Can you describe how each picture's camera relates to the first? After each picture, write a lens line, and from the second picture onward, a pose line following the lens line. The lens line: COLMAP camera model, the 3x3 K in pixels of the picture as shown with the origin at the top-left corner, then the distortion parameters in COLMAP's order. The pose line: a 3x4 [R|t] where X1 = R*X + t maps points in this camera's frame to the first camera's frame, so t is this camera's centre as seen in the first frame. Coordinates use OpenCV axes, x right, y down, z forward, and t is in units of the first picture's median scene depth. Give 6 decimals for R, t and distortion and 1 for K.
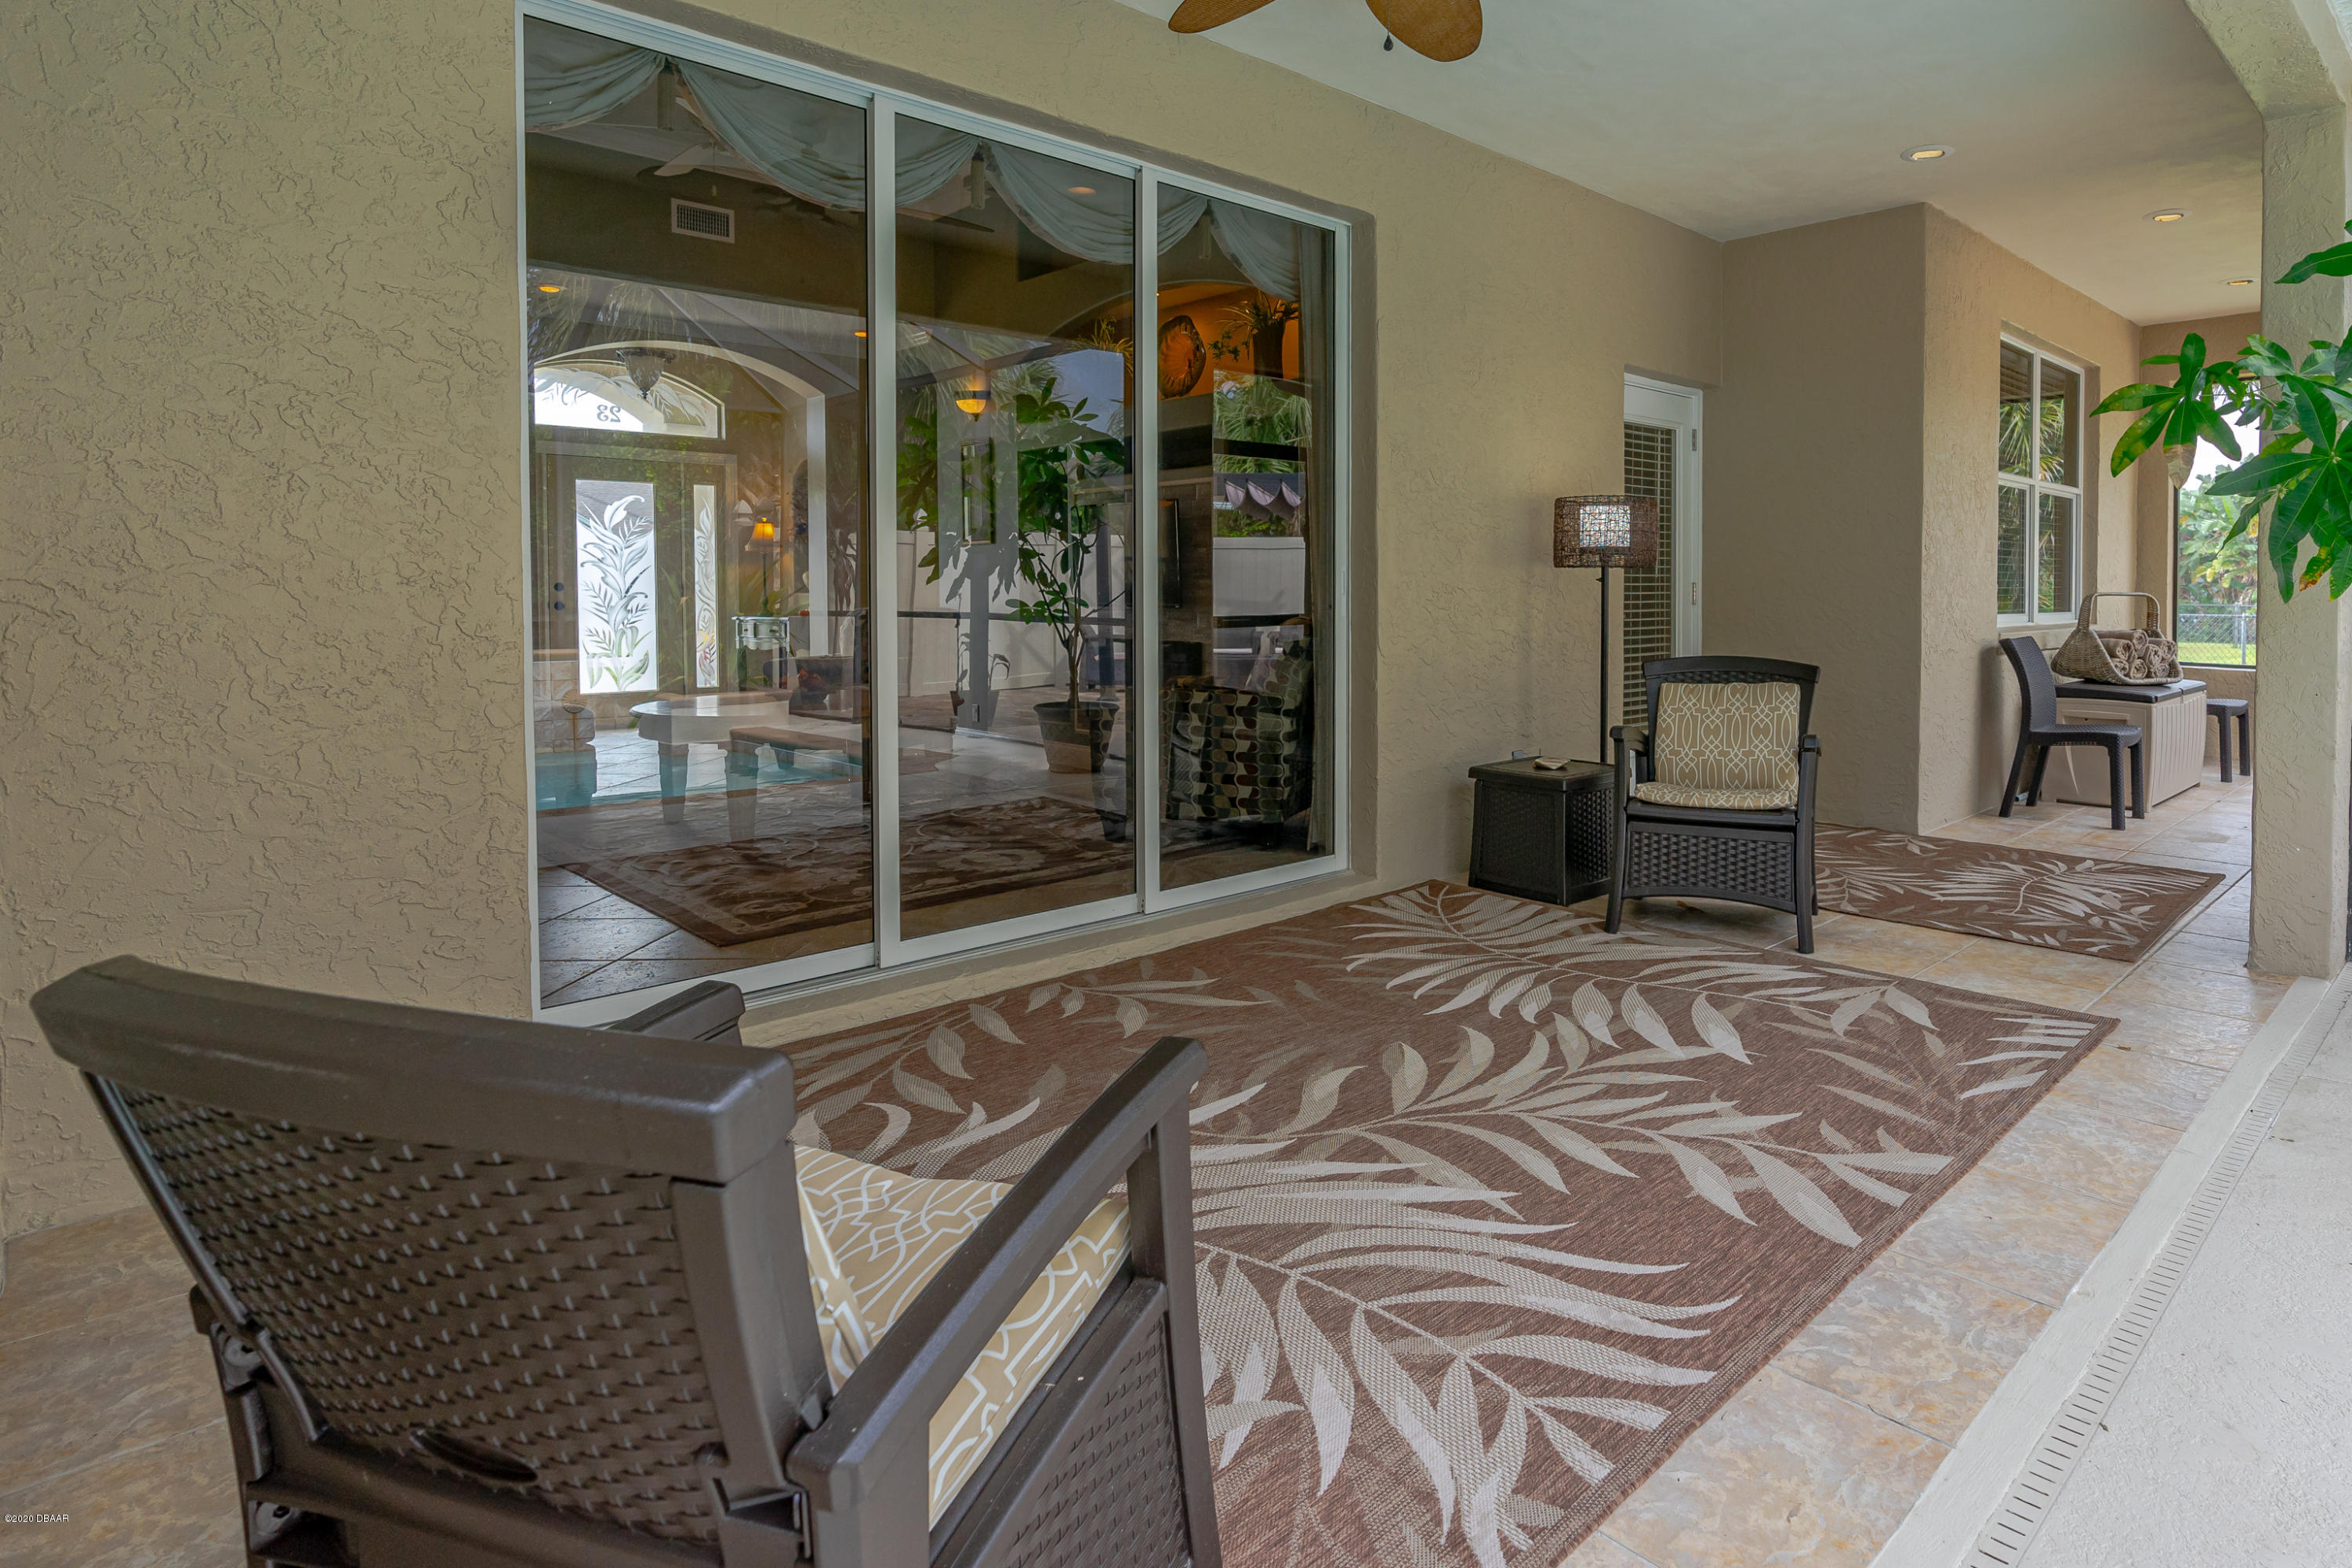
lens RADIAL K [[1278.9, 0, 1329.1], [0, 1278.9, 625.8], [0, 0, 1]] dist [-0.005335, 0.002098]
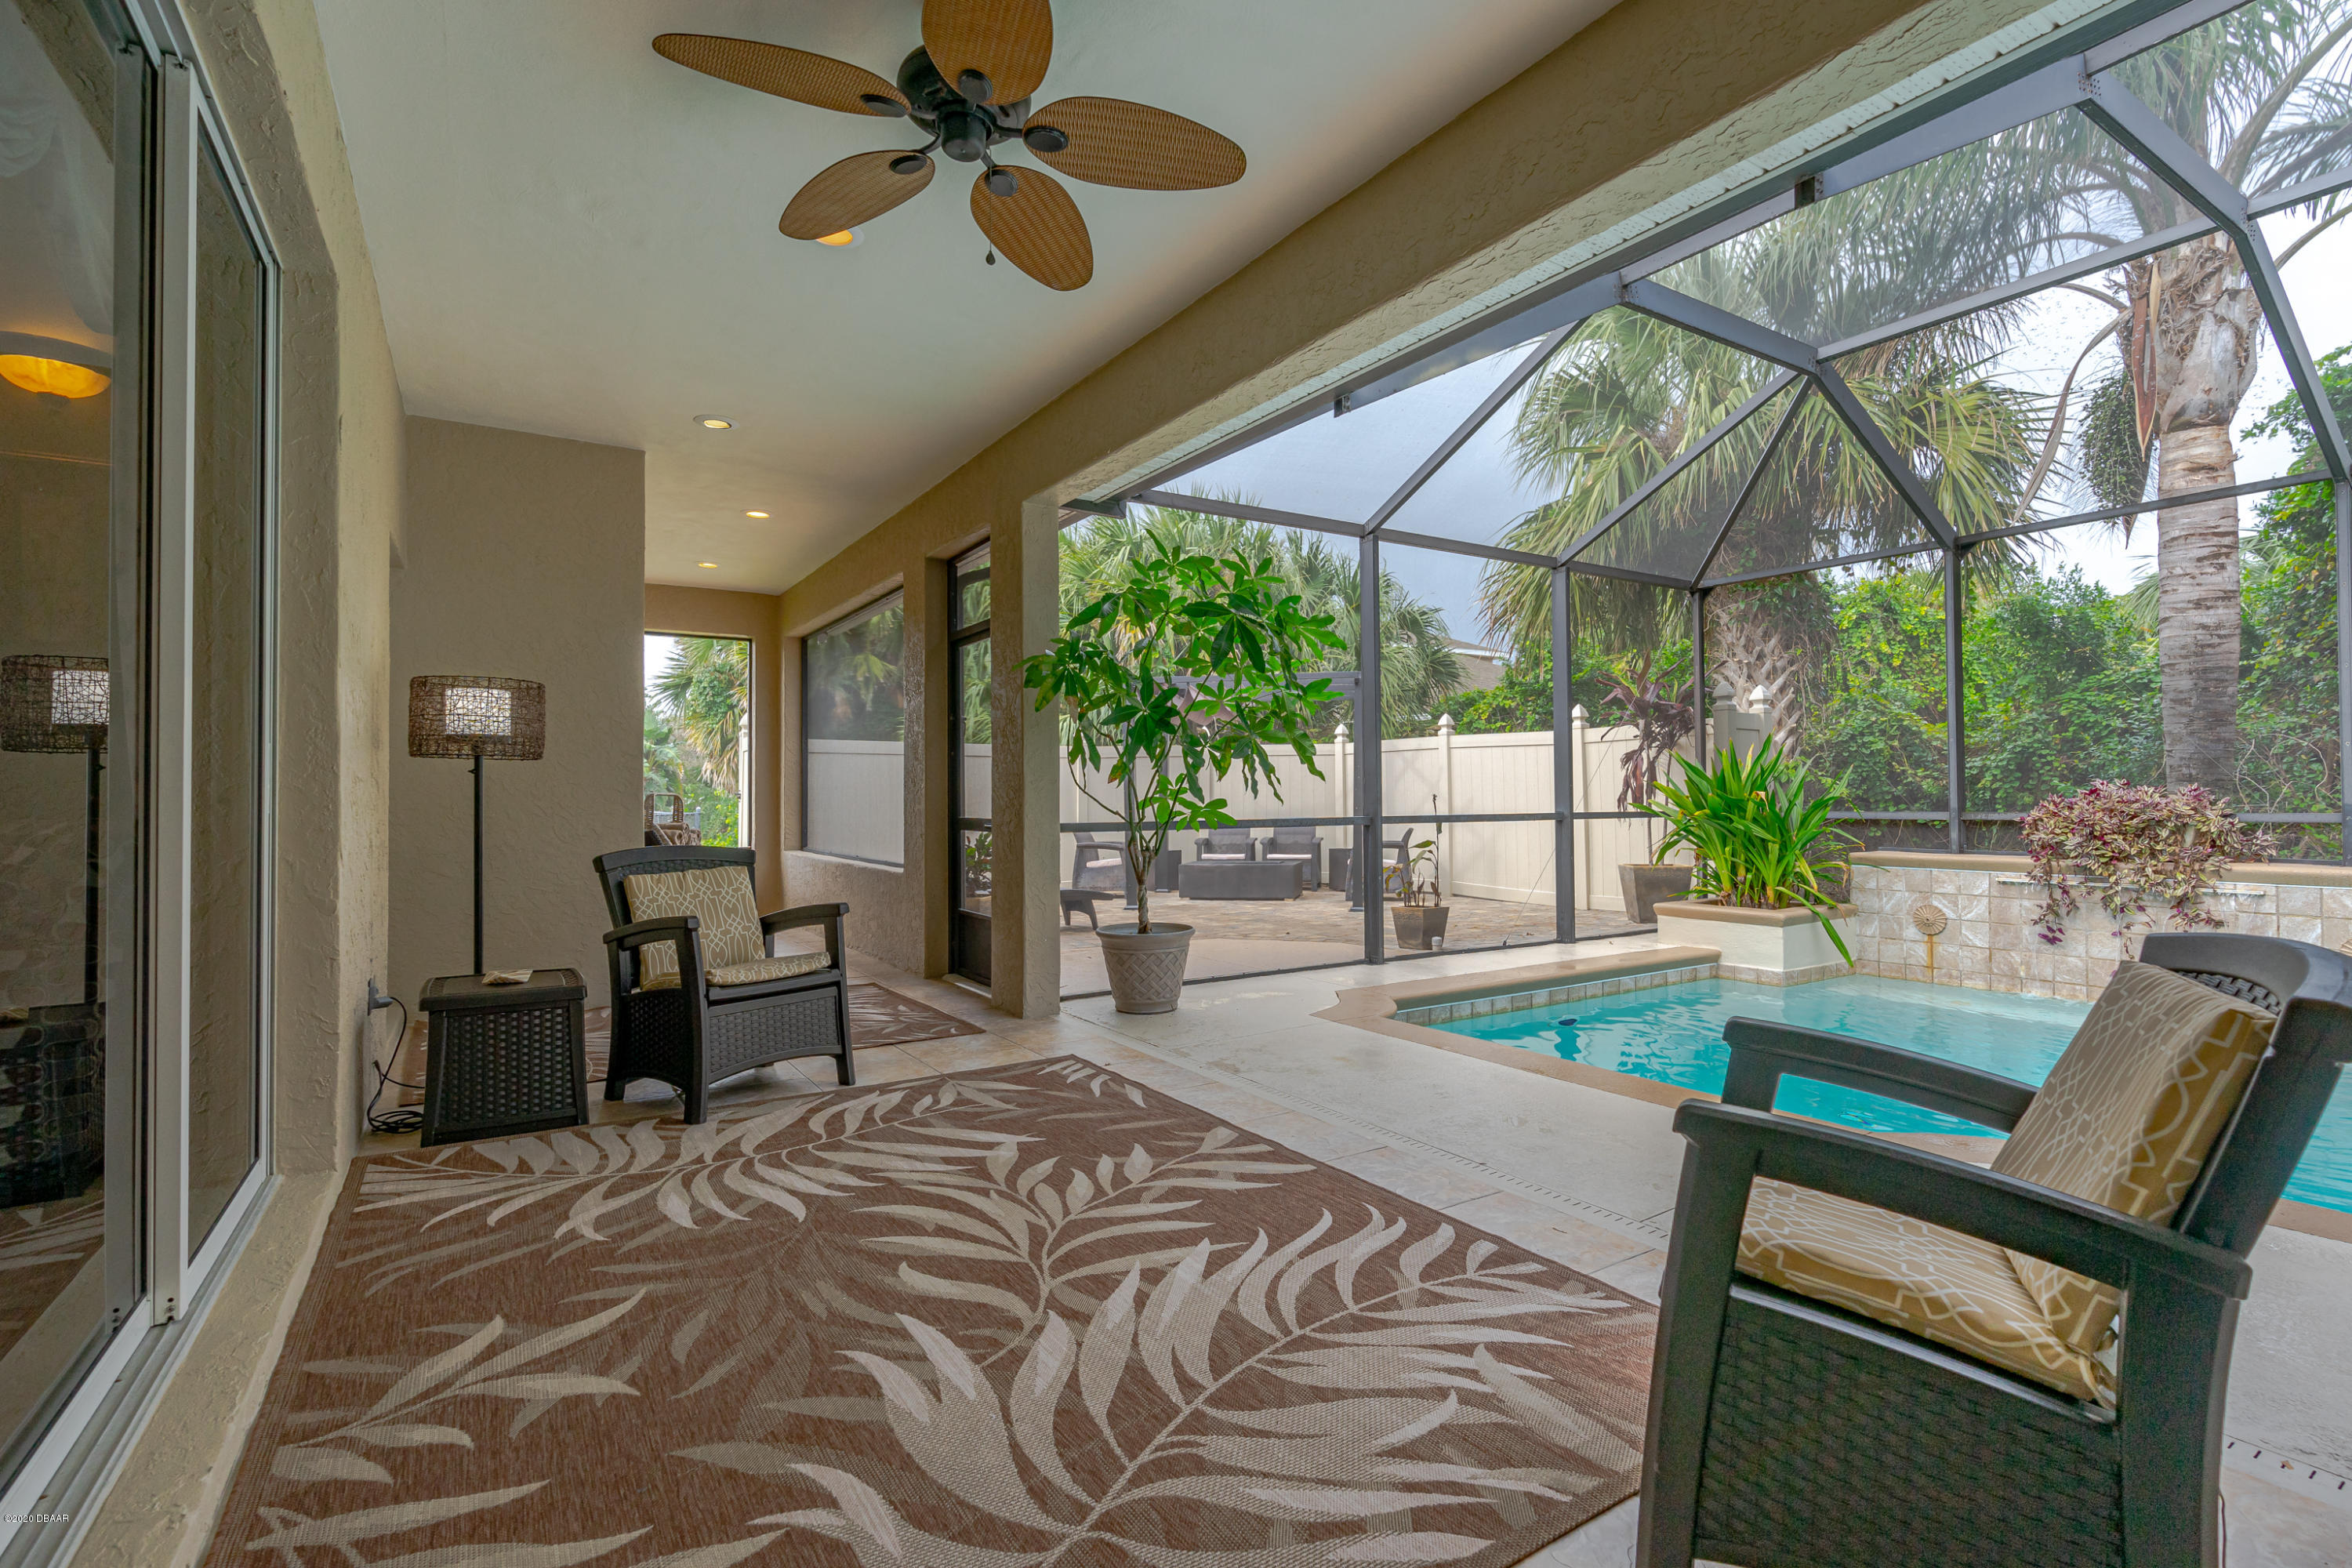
lens RADIAL K [[1095.3, 0, 1183.6], [0, 1095.3, 787.4], [0, 0, 1]] dist [-0.010804, 0.004506]
pose [[0.215514, 0.010536, 0.976444, -0.897424], [0.027507, 0.999480, -0.016855, 0.003804], [-0.976113, 0.030491, 0.215112, 0.729006]]
